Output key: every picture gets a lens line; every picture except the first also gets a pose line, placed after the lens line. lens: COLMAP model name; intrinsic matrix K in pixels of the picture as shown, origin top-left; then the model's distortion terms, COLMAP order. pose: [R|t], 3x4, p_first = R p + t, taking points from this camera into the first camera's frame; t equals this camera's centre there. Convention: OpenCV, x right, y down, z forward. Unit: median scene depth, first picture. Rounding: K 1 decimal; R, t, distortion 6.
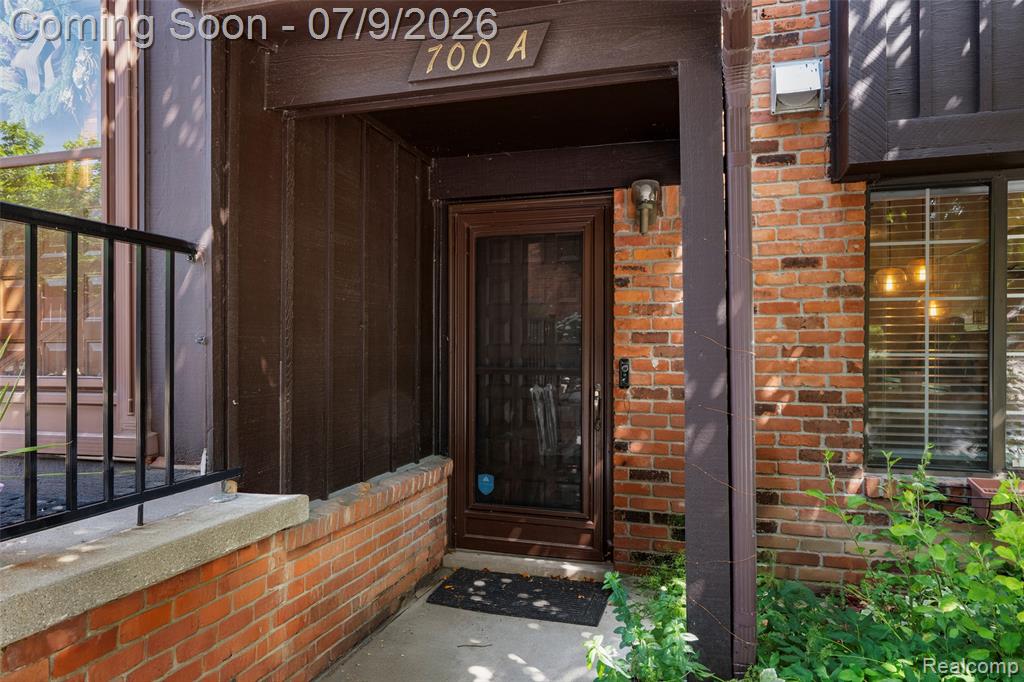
lens RADIAL K [[662.1, 0, 514.8], [0, 662.1, 341.2], [0, 0, 1]] dist [-0.001563, 0.001817]
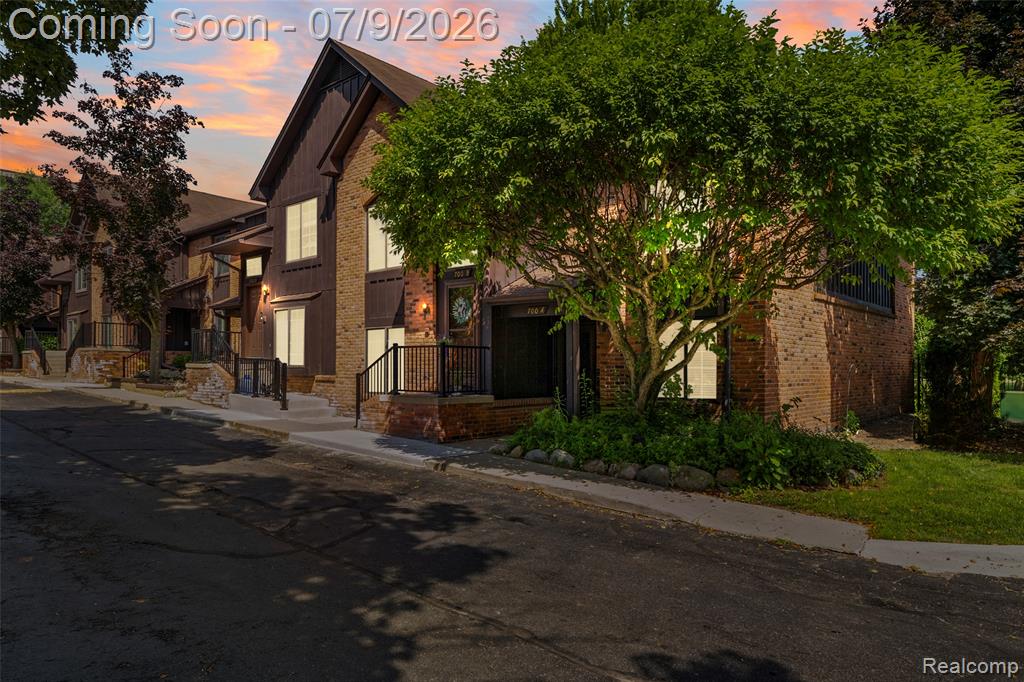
lens RADIAL K [[662.1, 0, 512.8], [0, 662.1, 344.6], [0, 0, 1]] dist [-0.001563, 0.001817]
pose [[0.898326, -0.011170, -0.439188, 1.433826], [0.002305, 0.999783, -0.020713, -0.032986], [0.439324, 0.017595, 0.898157, -2.613341]]
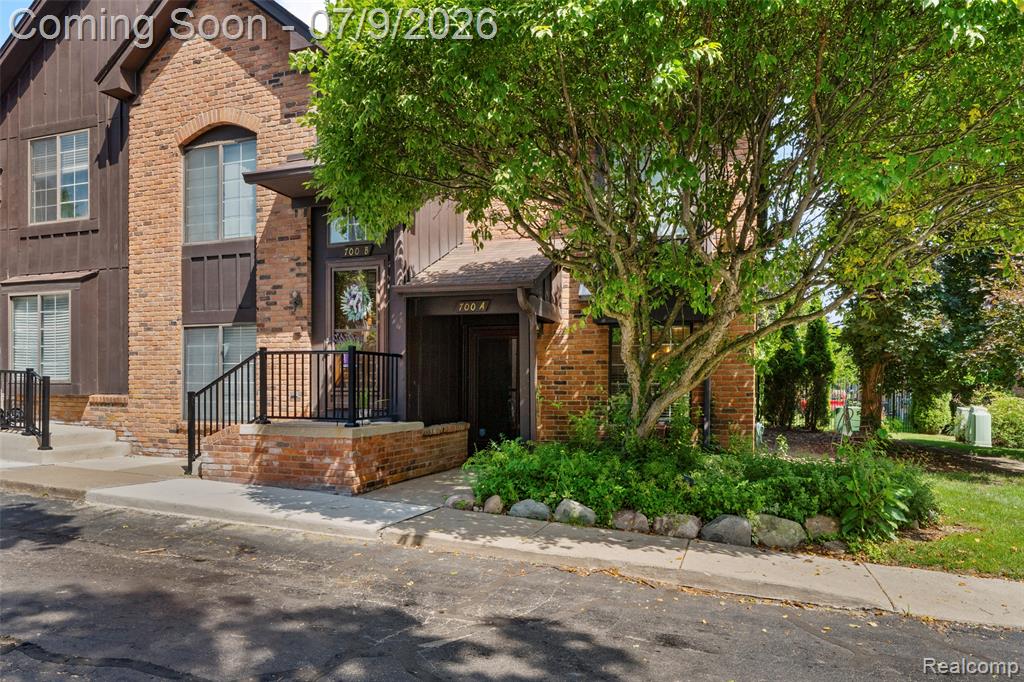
lens RADIAL K [[662.1, 0, 497.4], [0, 662.1, 376.0], [0, 0, 1]] dist [-0.001563, 0.001817]
pose [[0.996450, 0.003485, -0.084110, 0.286723], [-0.003417, 0.999994, 0.000942, -0.015208], [0.084113, -0.000652, 0.996456, -1.964457]]
